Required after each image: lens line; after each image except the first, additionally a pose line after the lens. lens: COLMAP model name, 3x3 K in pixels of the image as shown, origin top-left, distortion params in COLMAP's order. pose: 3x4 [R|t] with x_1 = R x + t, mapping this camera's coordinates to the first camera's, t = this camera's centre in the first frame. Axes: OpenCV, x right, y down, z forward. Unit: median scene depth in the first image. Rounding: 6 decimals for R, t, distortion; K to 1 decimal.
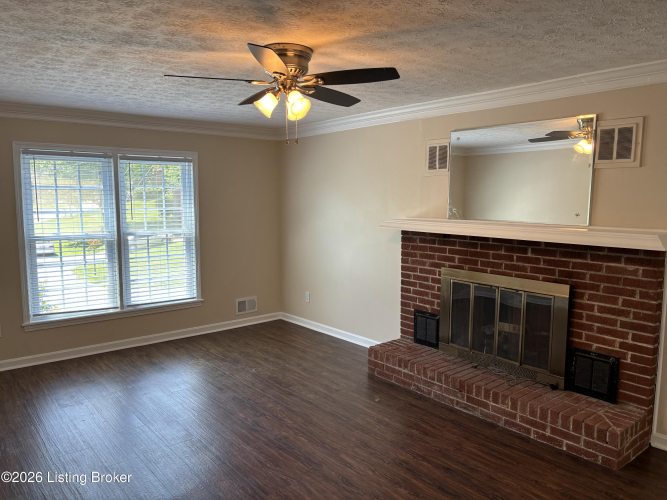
lens RADIAL K [[504.7, 0, 337.8], [0, 504.7, 252.0], [0, 0, 1]] dist [0.036508, -0.020804]
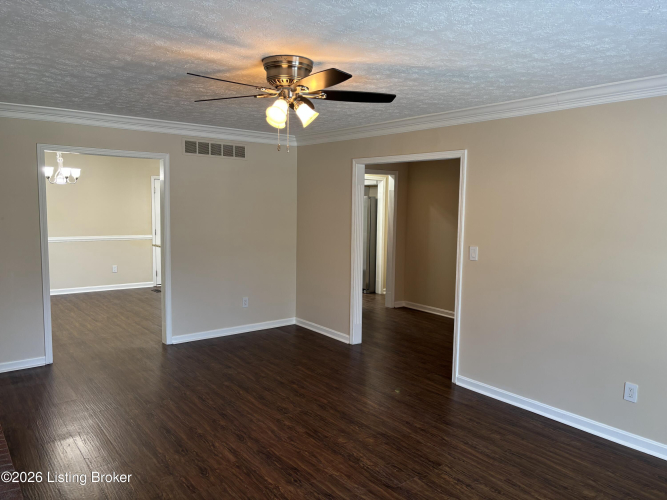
lens RADIAL K [[504.7, 0, 333.0], [0, 504.7, 251.4], [0, 0, 1]] dist [0.036508, -0.020804]
pose [[-0.998968, -0.021447, 0.040039, -0.178813], [-0.012909, 0.979212, 0.202430, -0.171885], [-0.043548, 0.201704, -0.978478, 1.545495]]
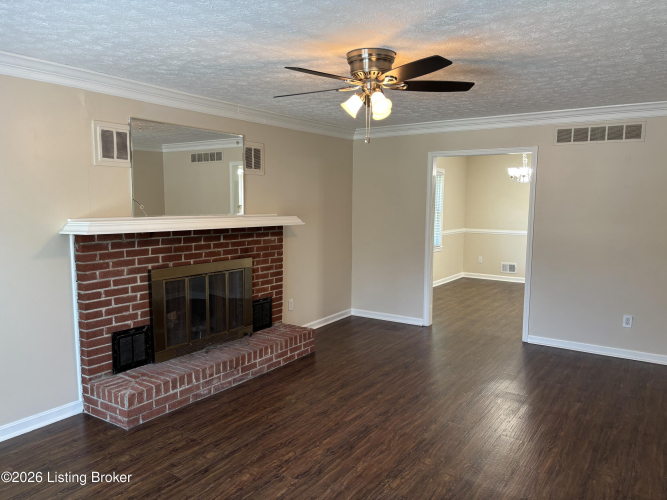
lens RADIAL K [[504.7, 0, 339.1], [0, 504.7, 251.7], [0, 0, 1]] dist [0.036508, -0.020804]
pose [[-0.280699, -0.108698, 0.953621, -0.844683], [0.096625, 0.985318, 0.140753, -0.110094], [-0.954920, 0.131652, -0.266075, 1.035882]]
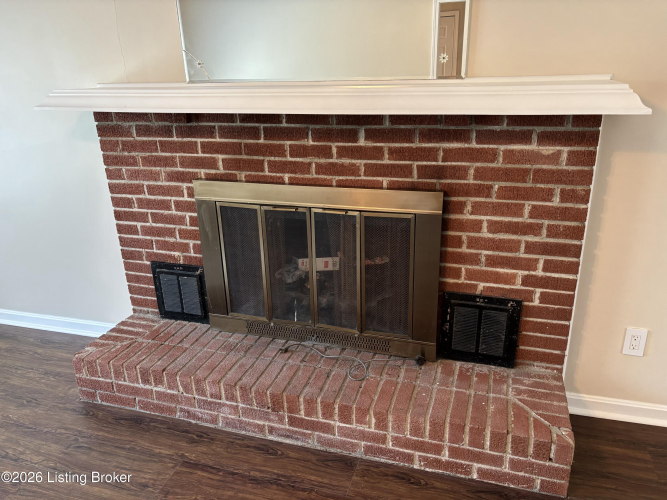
lens RADIAL K [[504.7, 0, 337.8], [0, 504.7, 251.7], [0, 0, 1]] dist [0.036508, -0.020804]
pose [[0.842886, -0.210666, 0.495140, 0.064478], [0.090820, 0.962672, 0.254980, -0.021367], [-0.530373, -0.169950, 0.830555, 0.536953]]
